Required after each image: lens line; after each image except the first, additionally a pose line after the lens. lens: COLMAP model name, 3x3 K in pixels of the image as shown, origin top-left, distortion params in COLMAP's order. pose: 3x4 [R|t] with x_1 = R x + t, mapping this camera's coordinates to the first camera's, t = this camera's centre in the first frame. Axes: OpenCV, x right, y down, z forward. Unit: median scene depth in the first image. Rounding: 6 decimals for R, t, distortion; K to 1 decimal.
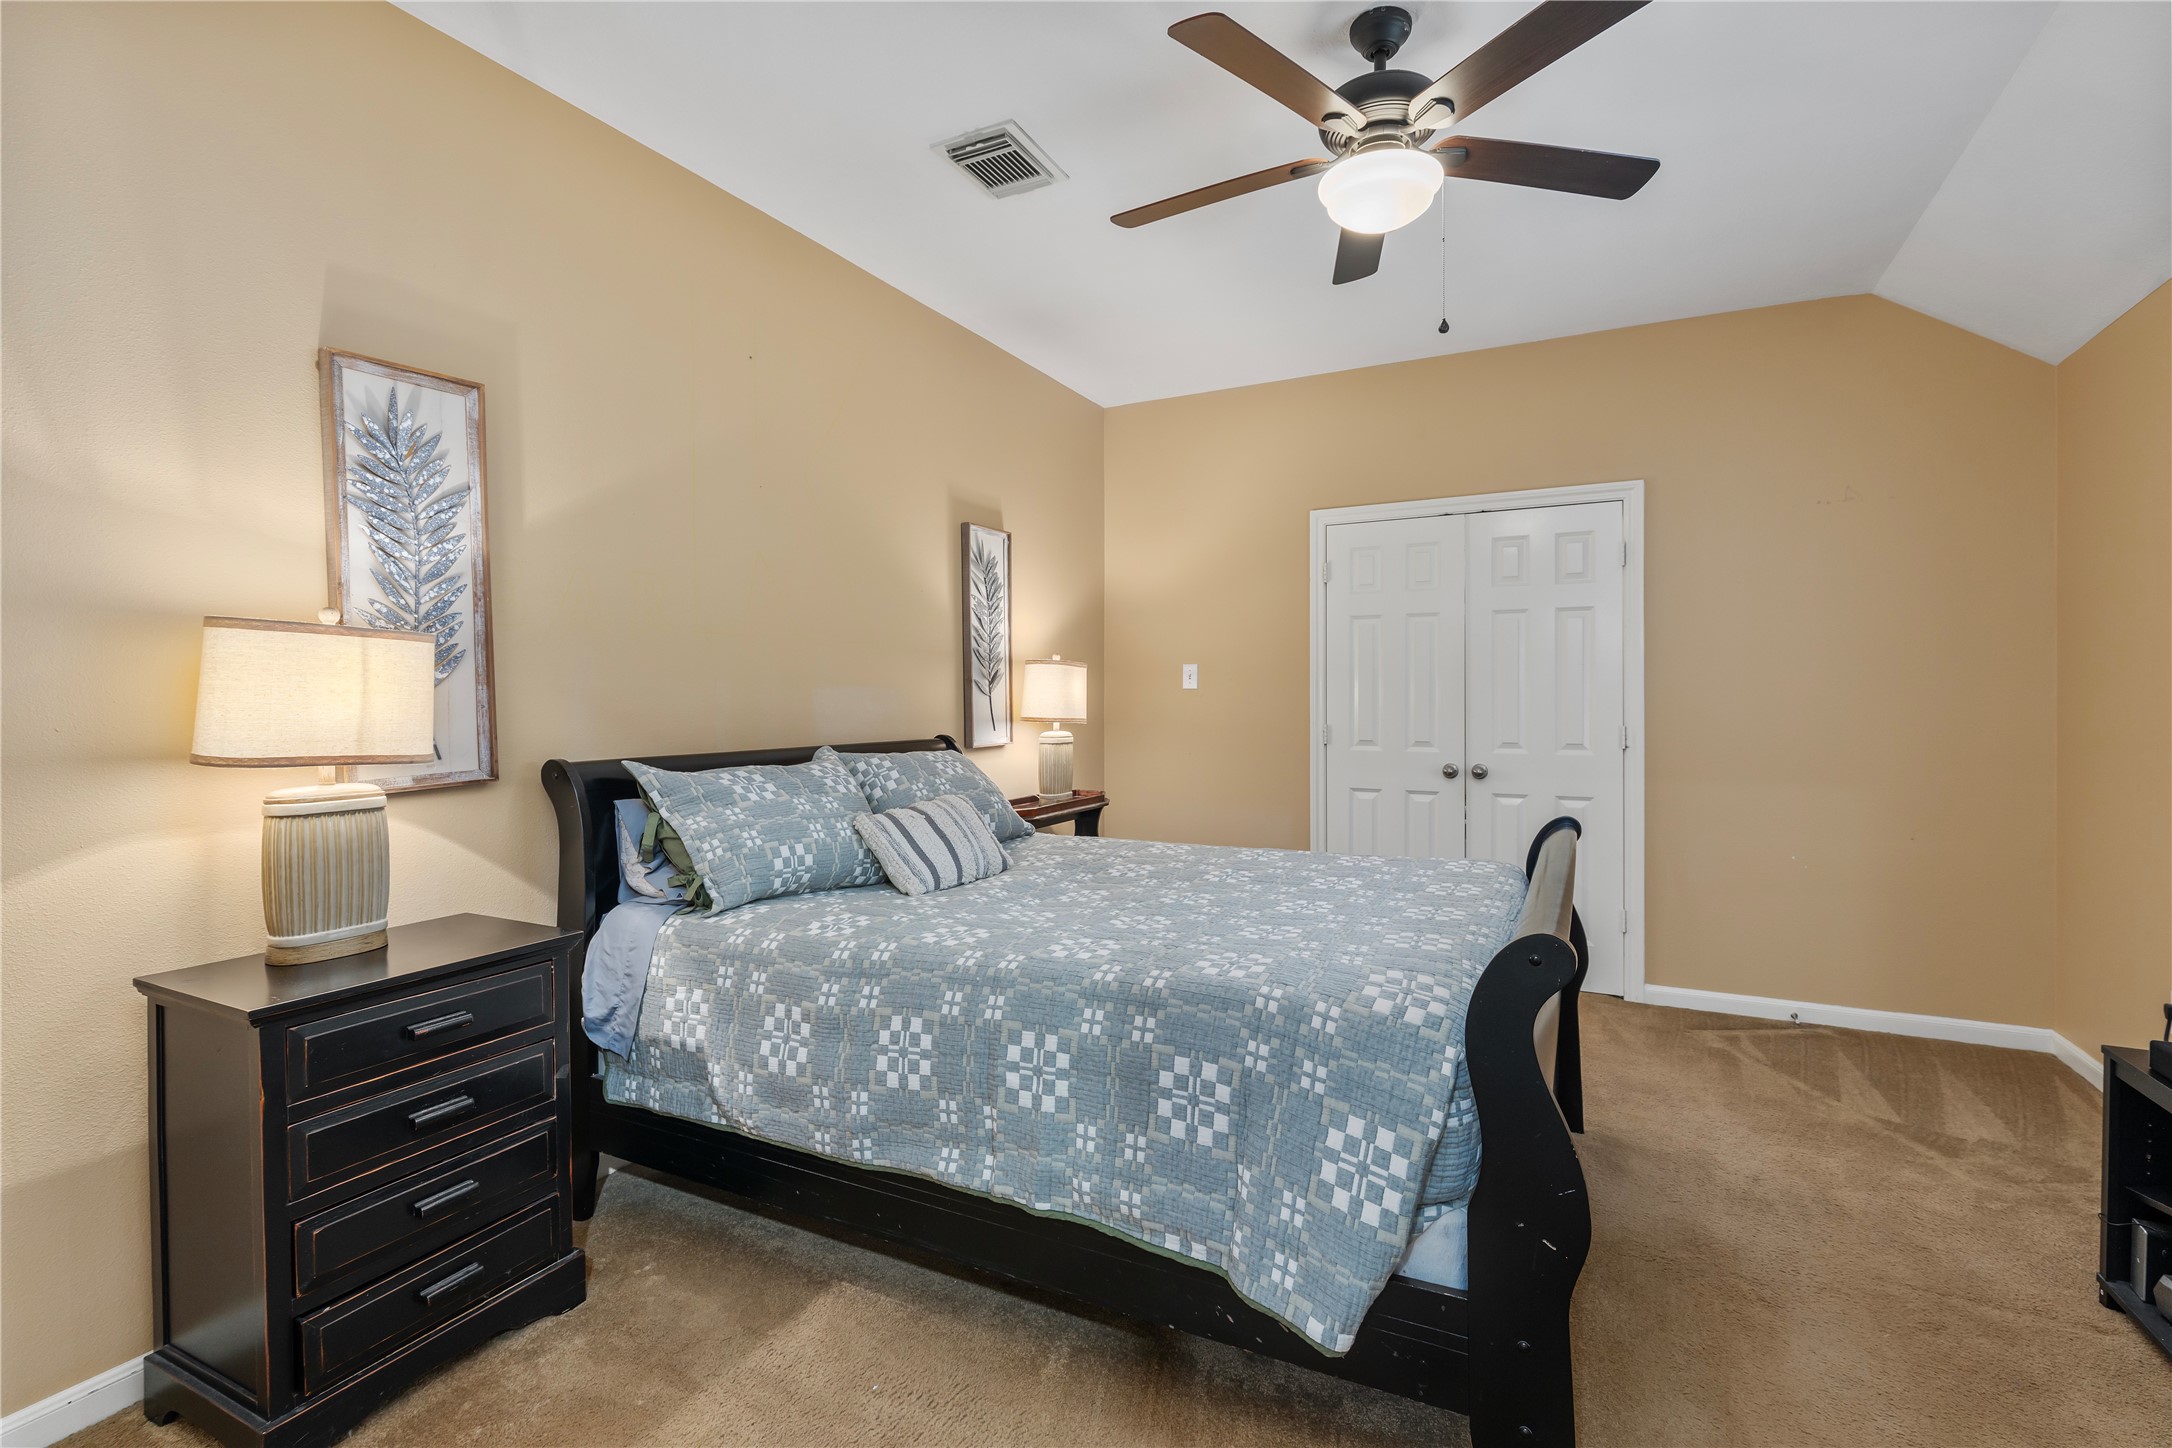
lens RADIAL K [[958.6, 0, 1090.7], [0, 958.6, 700.8], [0, 0, 1]] dist [0.013085, 0.000079]
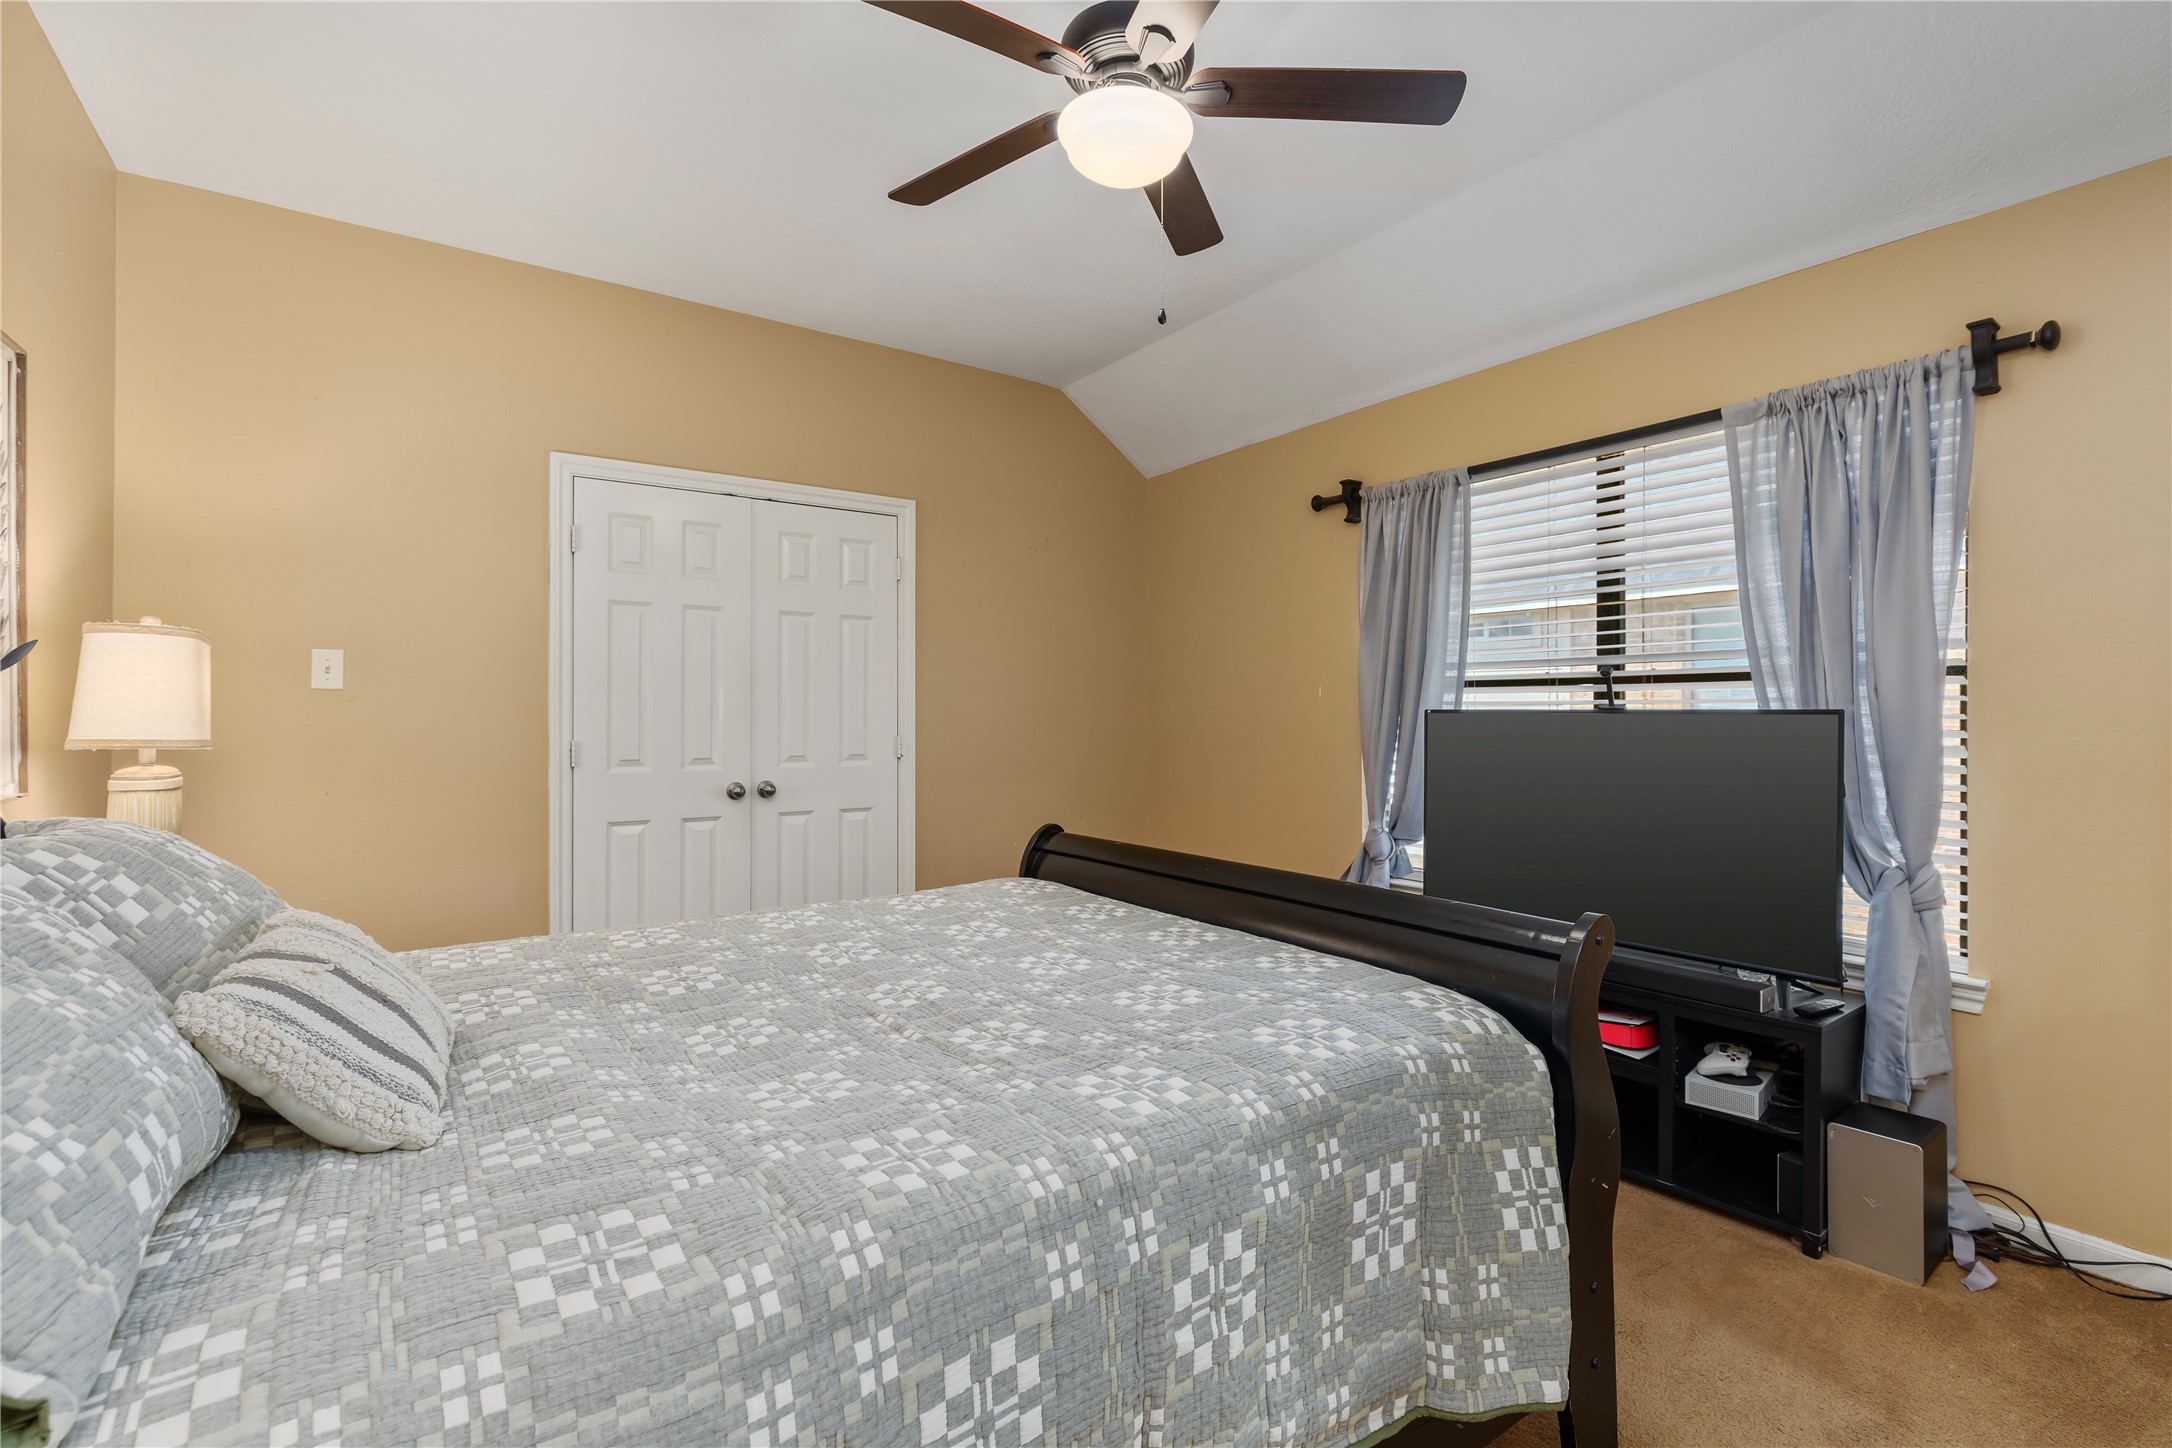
lens RADIAL K [[982.6, 0, 1091.3], [0, 982.6, 700.8], [0, 0, 1]] dist [0.000208, -0.000563]
pose [[0.468456, 0.012649, 0.883396, -0.622797], [-0.003814, 0.999917, -0.012295, 0.003370], [-0.883479, 0.002390, 0.468465, 0.725592]]
